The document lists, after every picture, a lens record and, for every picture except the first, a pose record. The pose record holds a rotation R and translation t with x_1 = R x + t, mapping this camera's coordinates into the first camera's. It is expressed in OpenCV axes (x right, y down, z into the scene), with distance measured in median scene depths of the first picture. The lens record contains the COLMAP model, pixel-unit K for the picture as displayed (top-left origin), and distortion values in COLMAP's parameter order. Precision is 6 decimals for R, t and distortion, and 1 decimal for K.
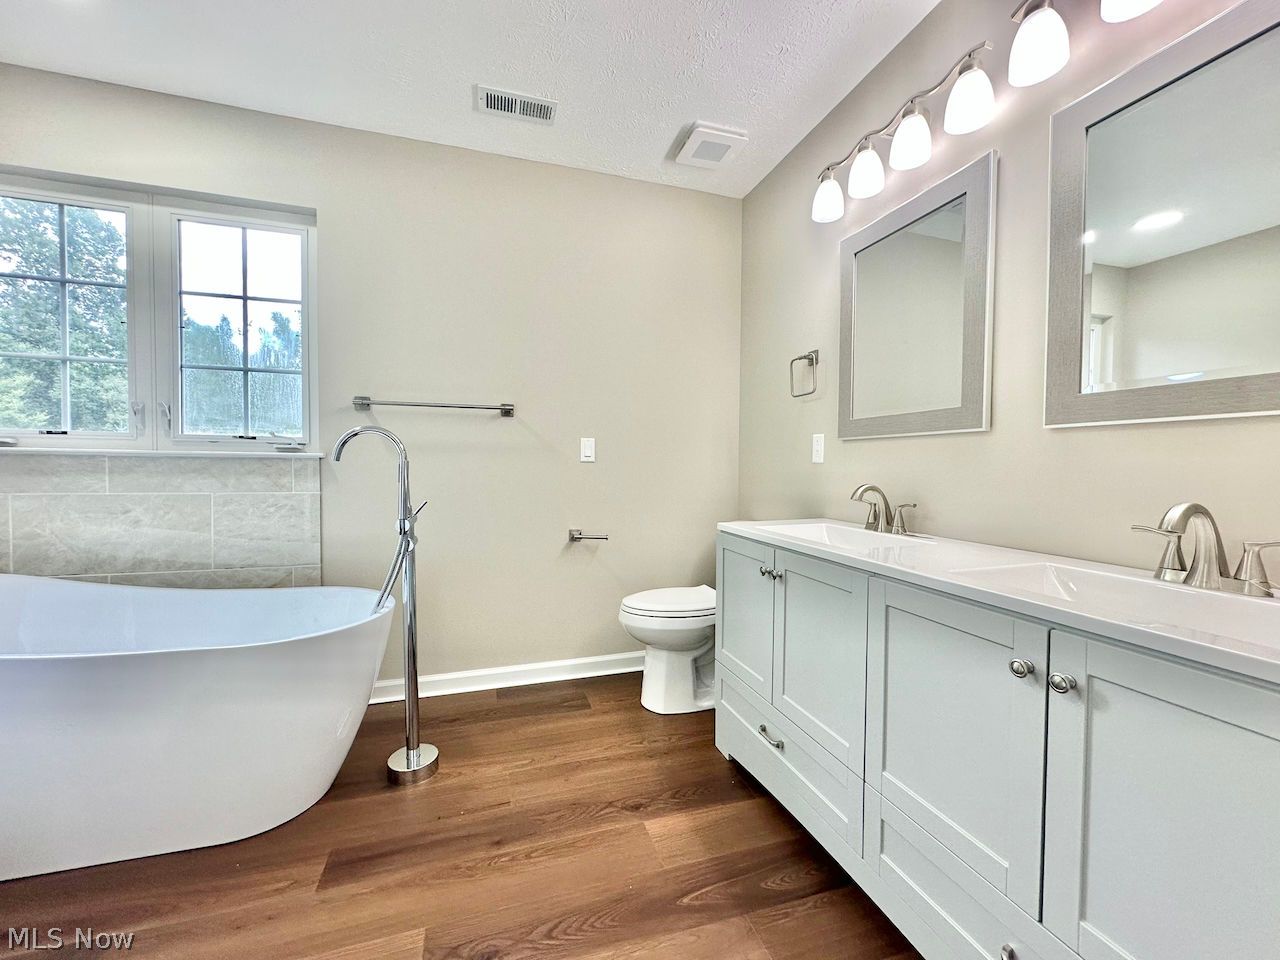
lens RADIAL K [[522.0, 0, 640.0], [0, 522.0, 480.0], [0, 0, 1]] dist [-0.003159, -0.000227]
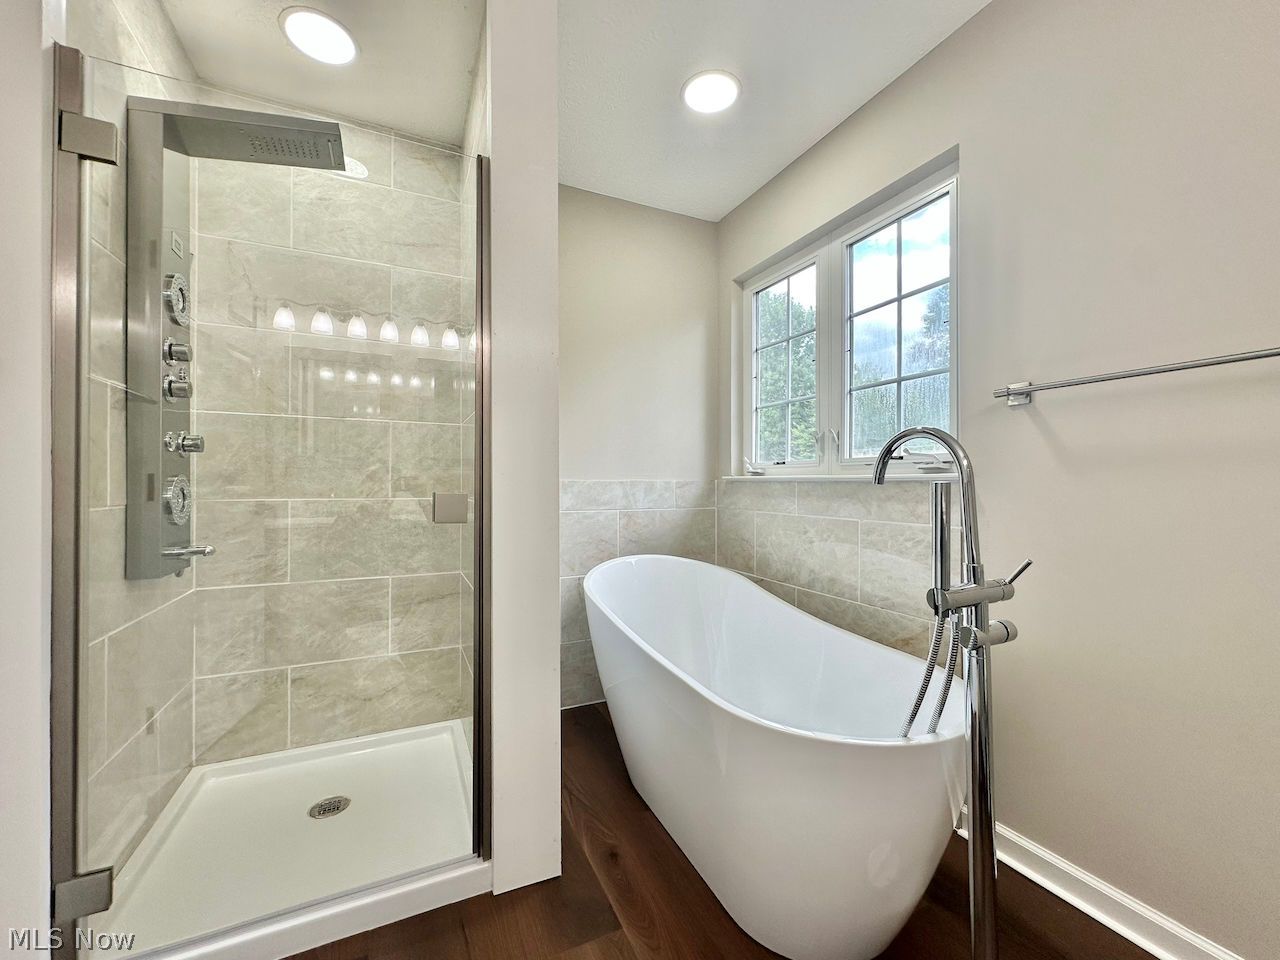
lens RADIAL K [[522.0, 0, 640.0], [0, 522.0, 480.0], [0, 0, 1]] dist [-0.003159, -0.000227]
pose [[0.143654, -0.014896, -0.989516, 0.043354], [-0.025075, 0.999511, -0.018687, -0.018499], [0.989310, 0.027496, 0.143210, 0.473060]]
